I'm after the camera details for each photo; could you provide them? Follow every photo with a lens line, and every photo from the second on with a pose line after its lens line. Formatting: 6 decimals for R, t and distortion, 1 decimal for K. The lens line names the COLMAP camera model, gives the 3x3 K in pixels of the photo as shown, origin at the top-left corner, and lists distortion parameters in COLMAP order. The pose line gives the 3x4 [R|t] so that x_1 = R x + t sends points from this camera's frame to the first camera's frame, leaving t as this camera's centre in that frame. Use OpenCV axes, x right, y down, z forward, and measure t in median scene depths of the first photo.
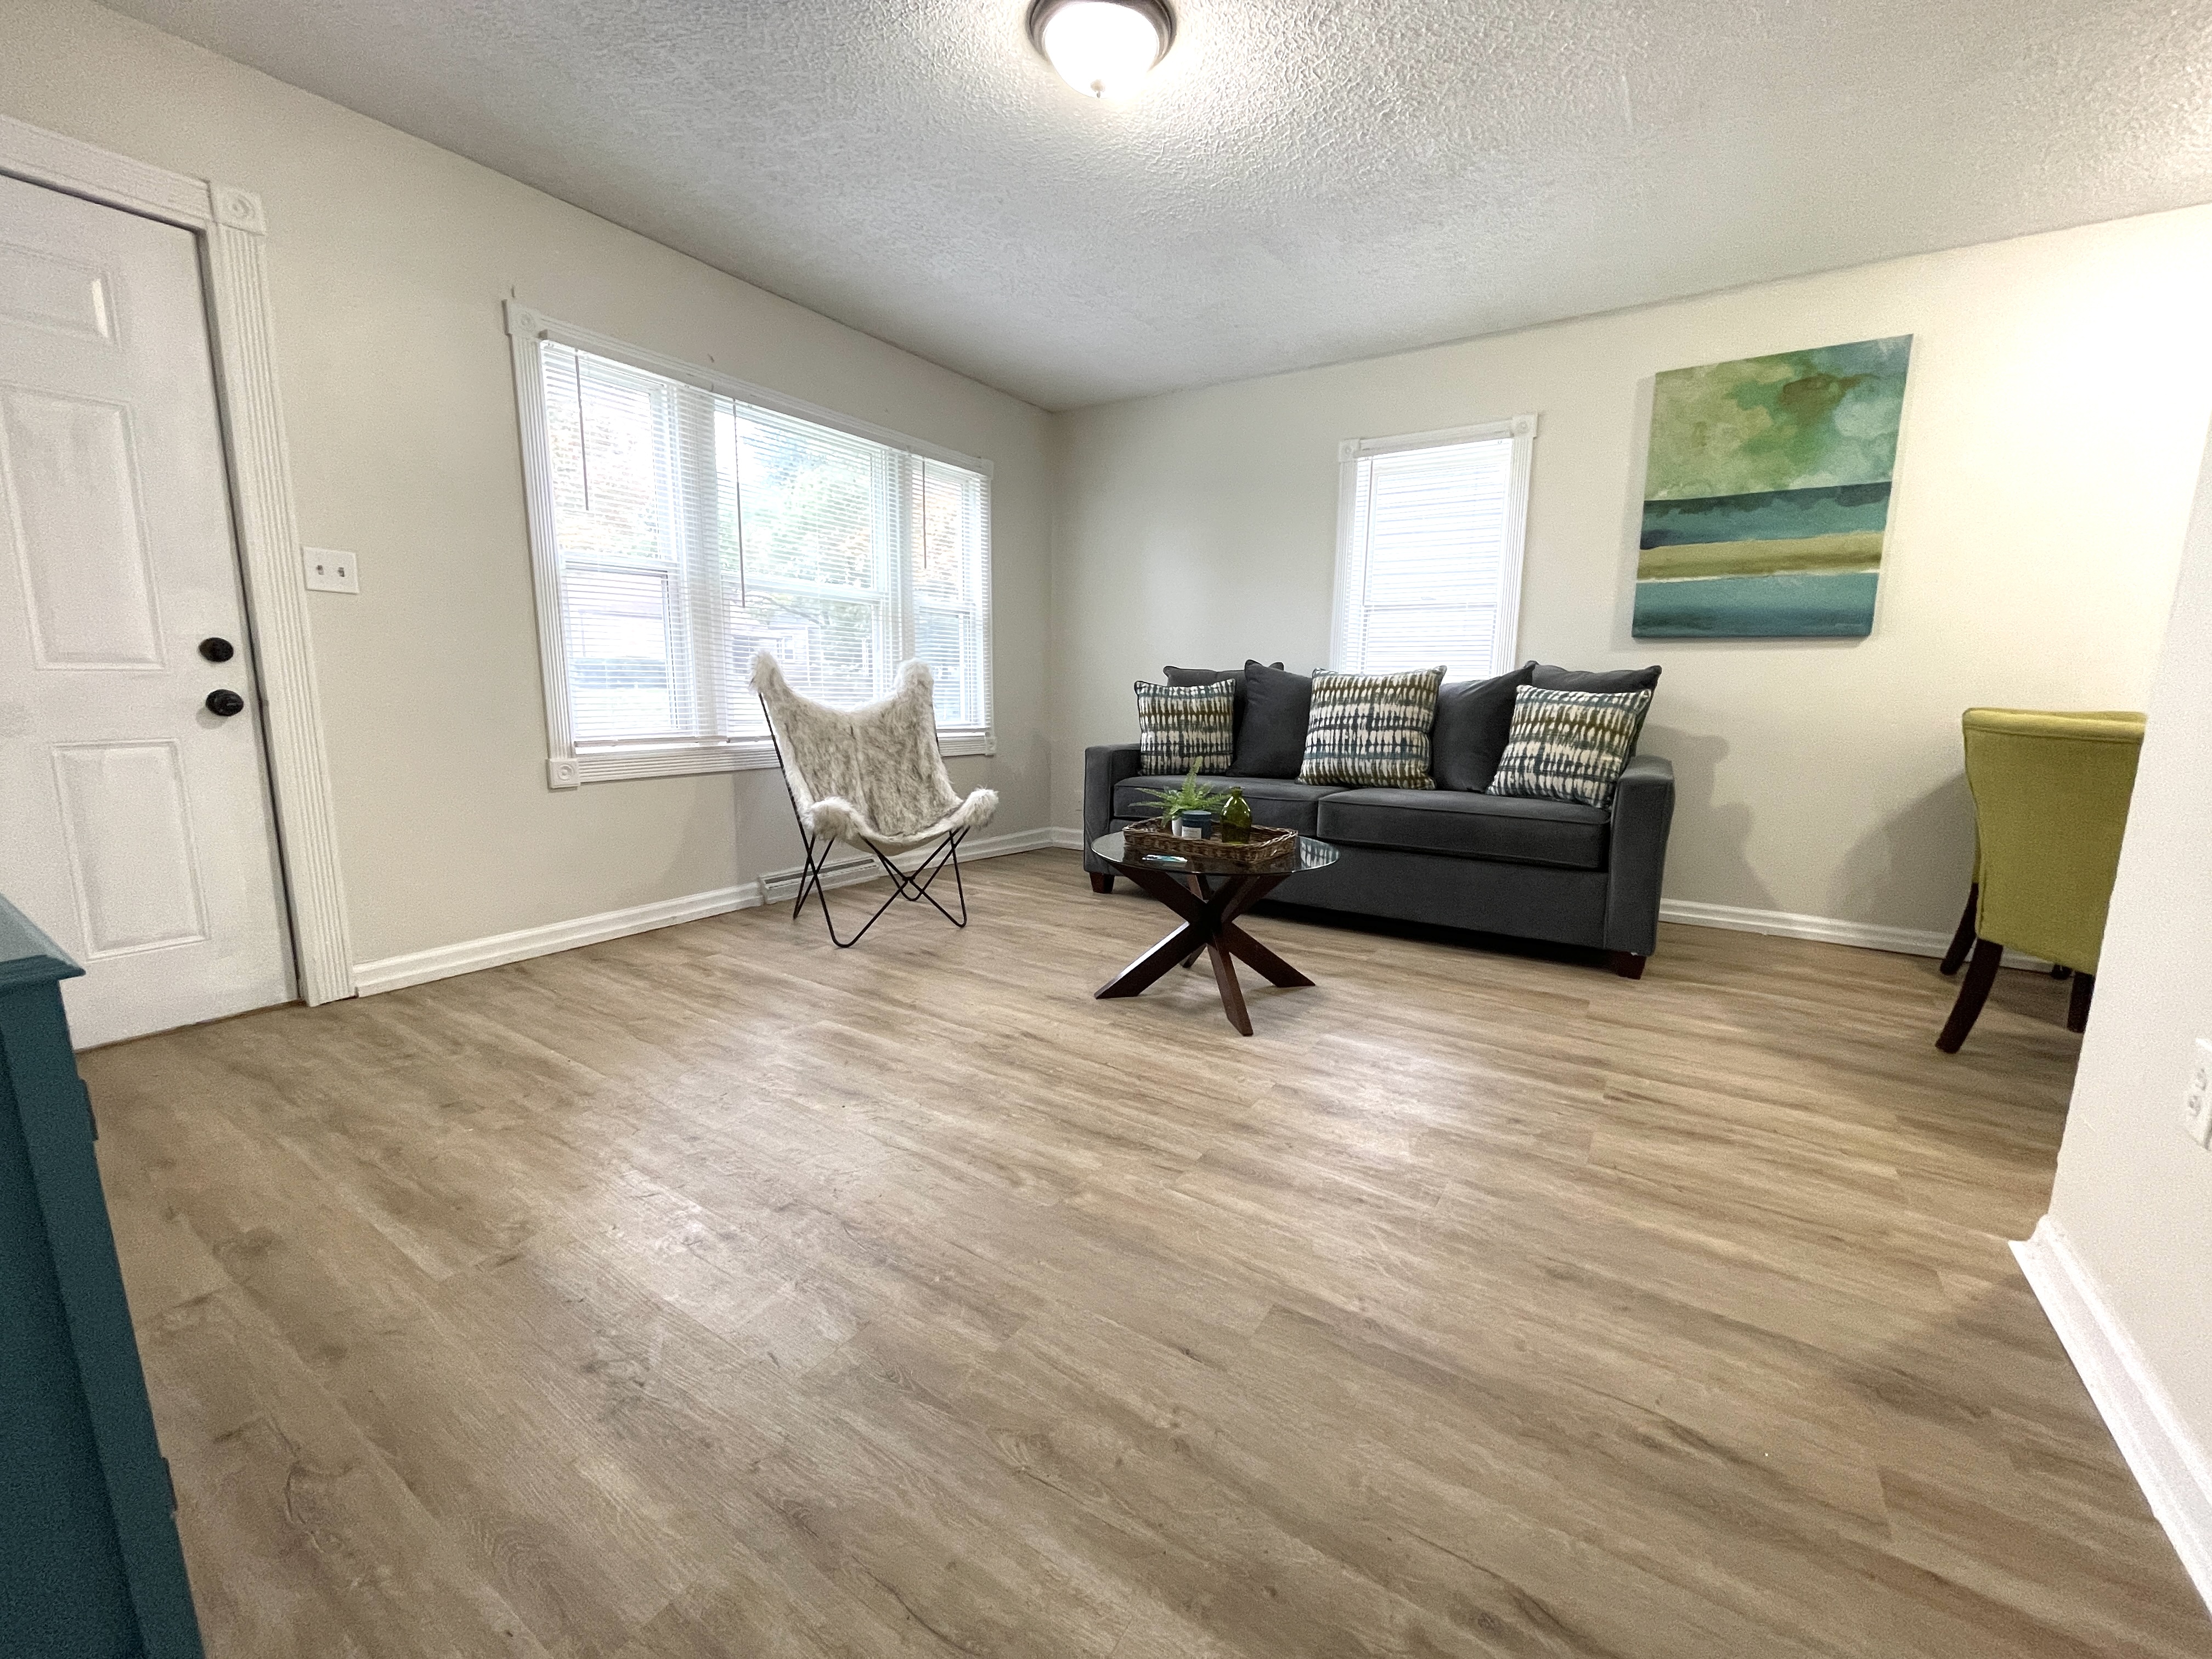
lens RADIAL K [[900.0, 0, 1105.1], [0, 900.0, 824.3], [0, 0, 1]] dist [-0.000536, -0.001020]
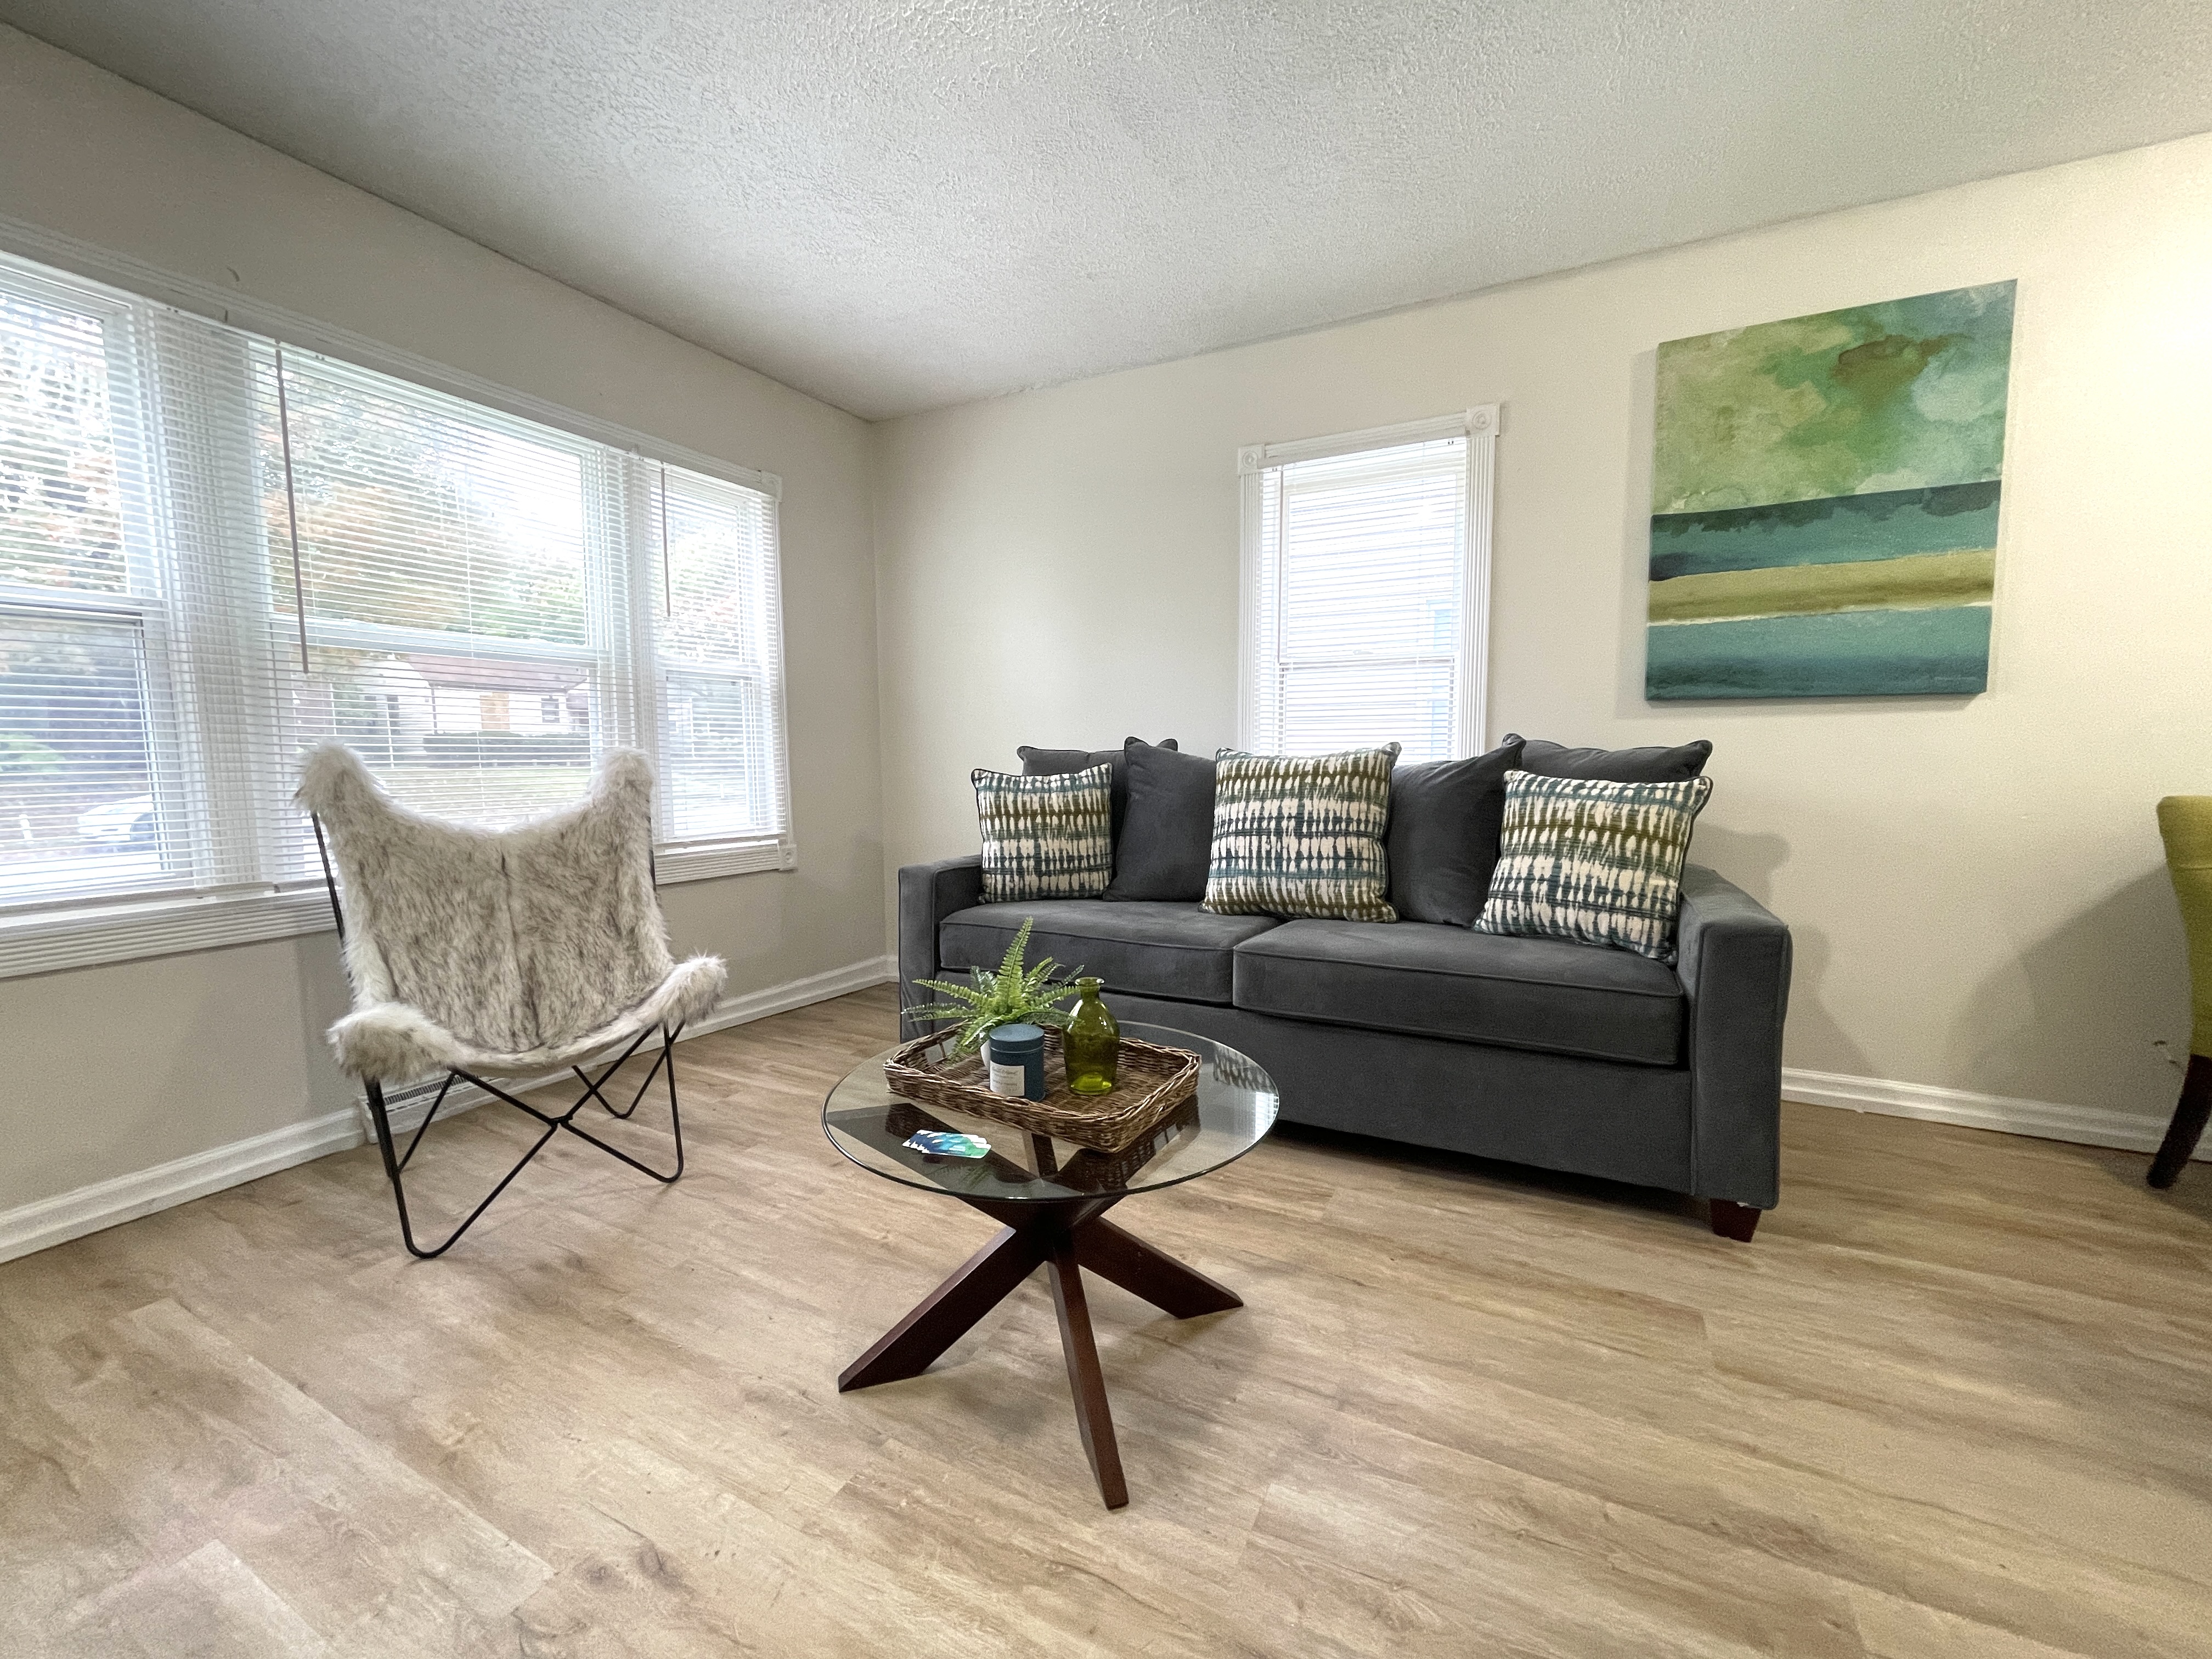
lens RADIAL K [[900.0, 0, 1105.8], [0, 900.0, 823.9], [0, 0, 1]] dist [-0.000536, -0.001020]
pose [[0.994764, -0.027410, 0.098455, 0.087029], [0.034336, 0.997001, -0.069360, -0.081411], [-0.096259, 0.072377, 0.992721, 0.367496]]
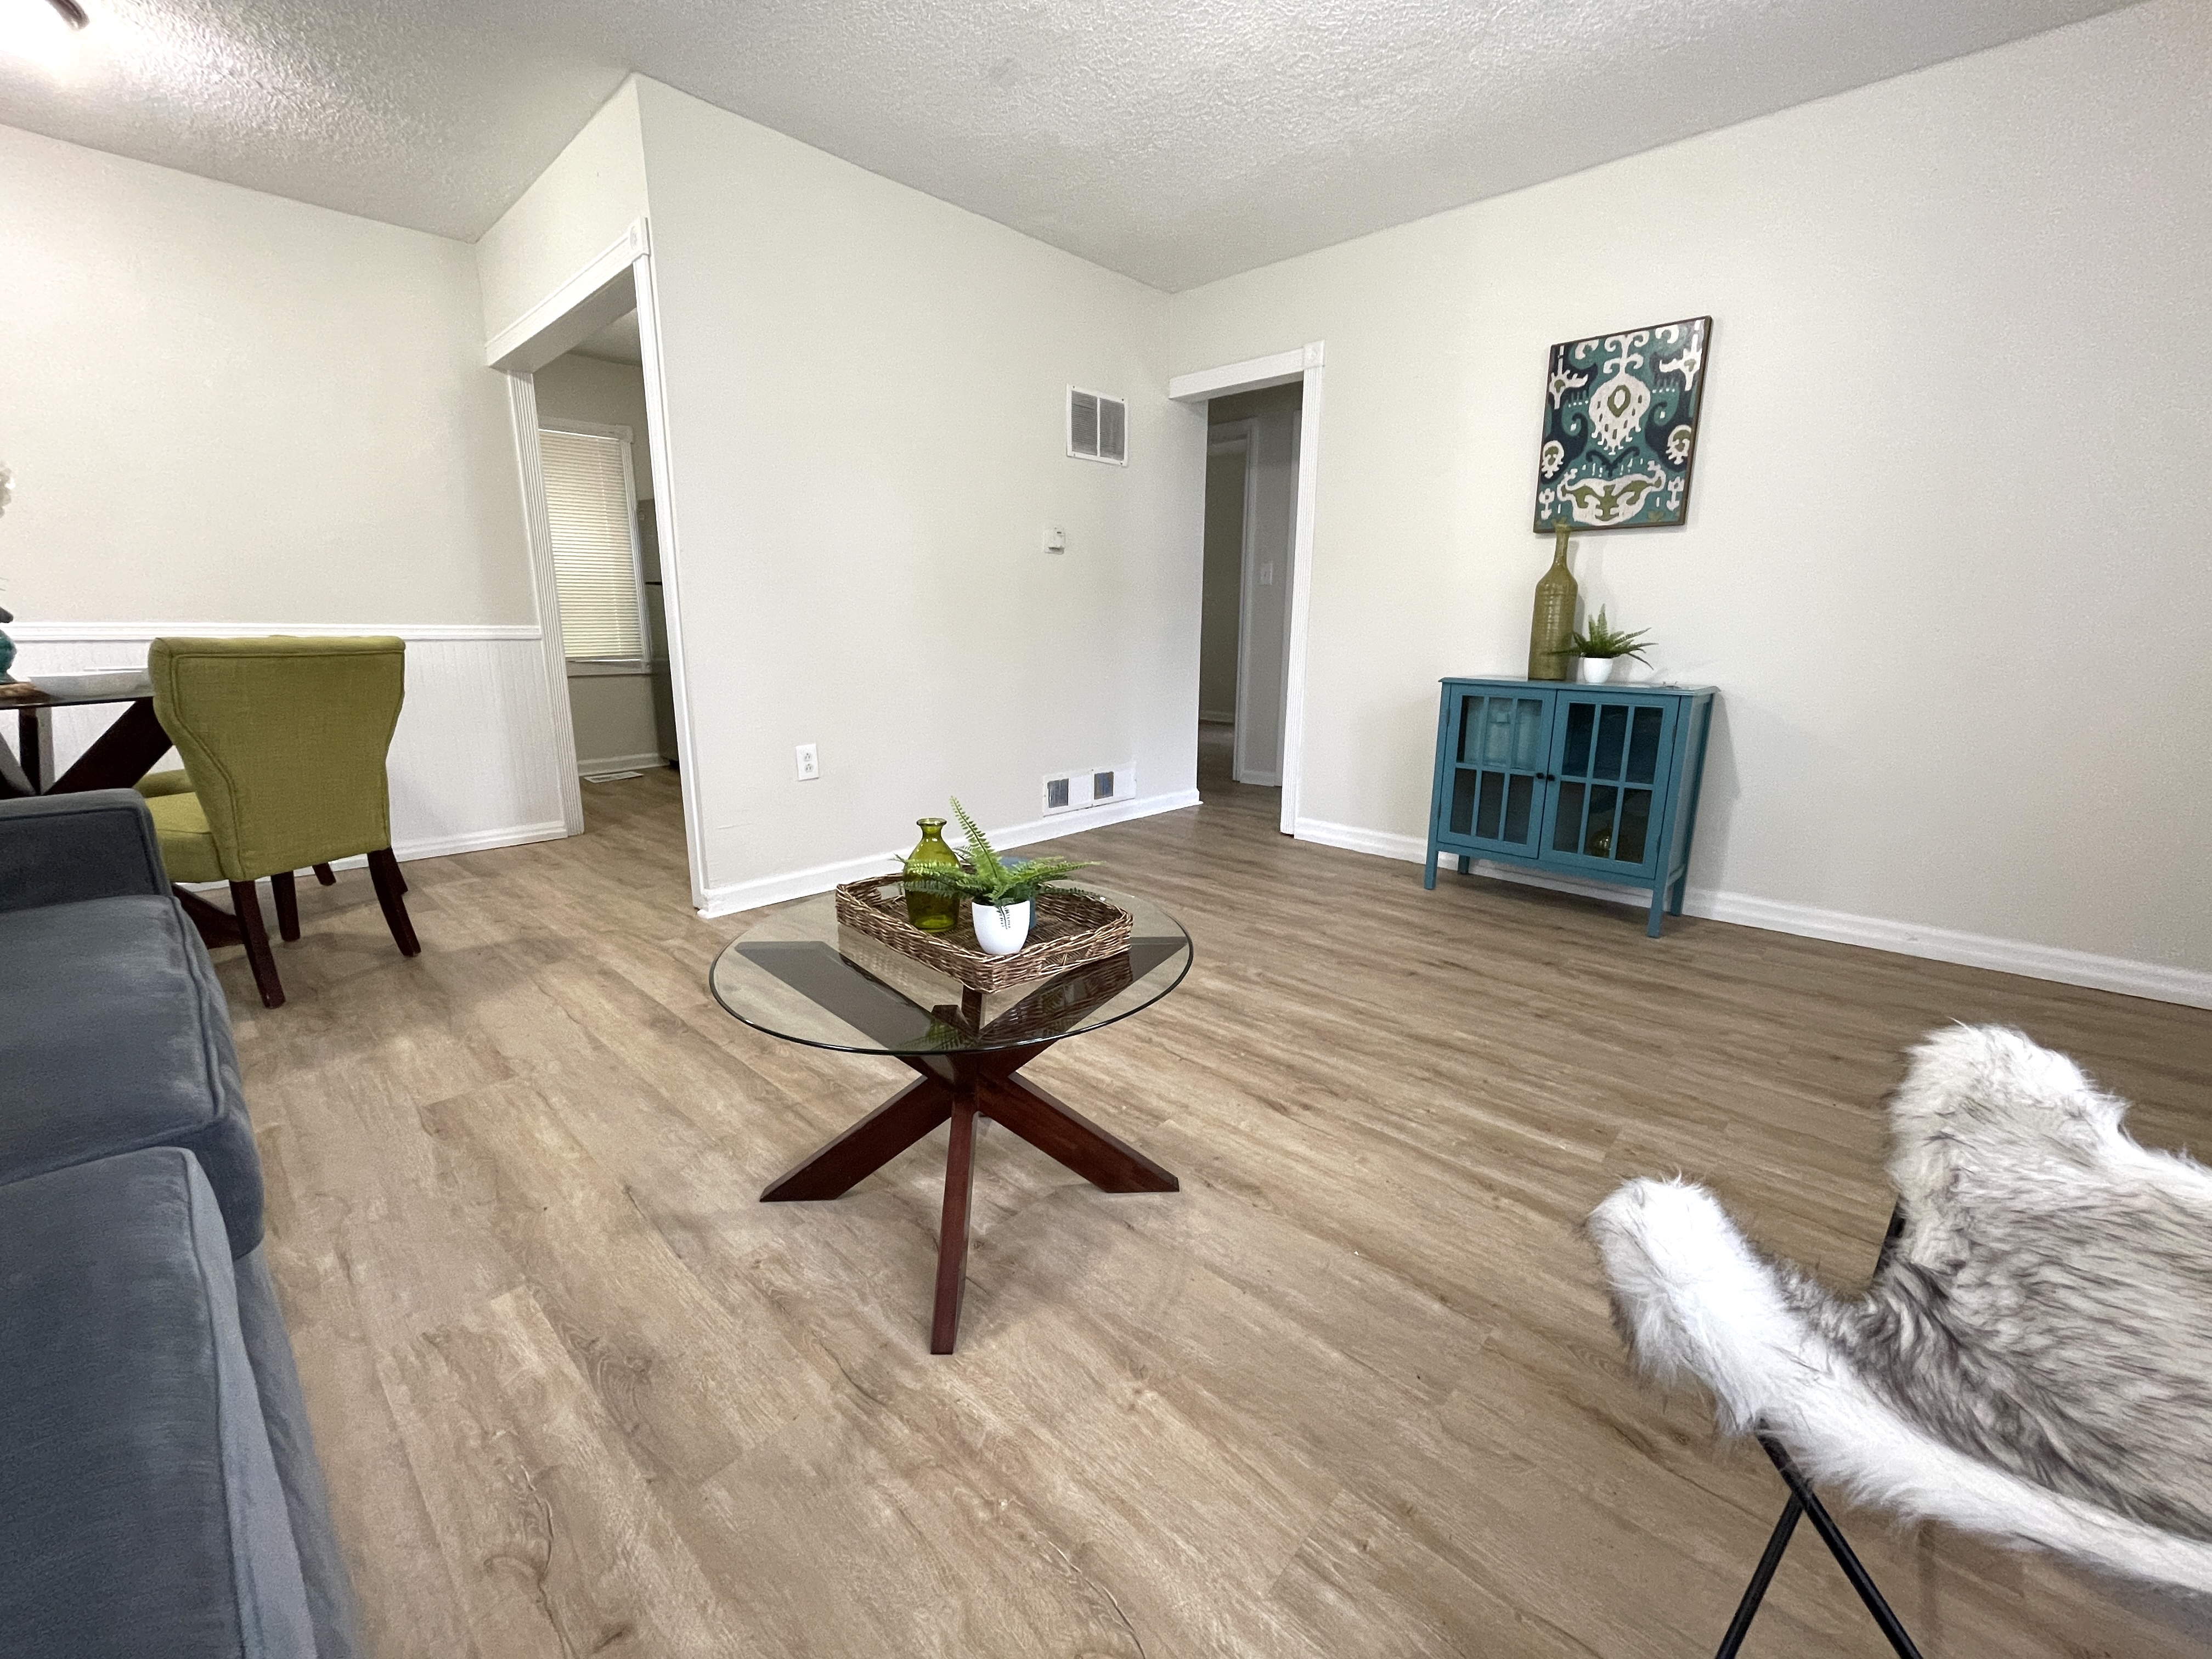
lens RADIAL K [[900.0, 0, 1104.2], [0, 900.0, 822.5], [0, 0, 1]] dist [-0.000536, -0.001020]
pose [[-0.985790, -0.056286, 0.158273, -0.036104], [0.008650, 0.923935, 0.382452, -0.204723], [-0.167761, 0.378386, -0.910319, 1.222142]]
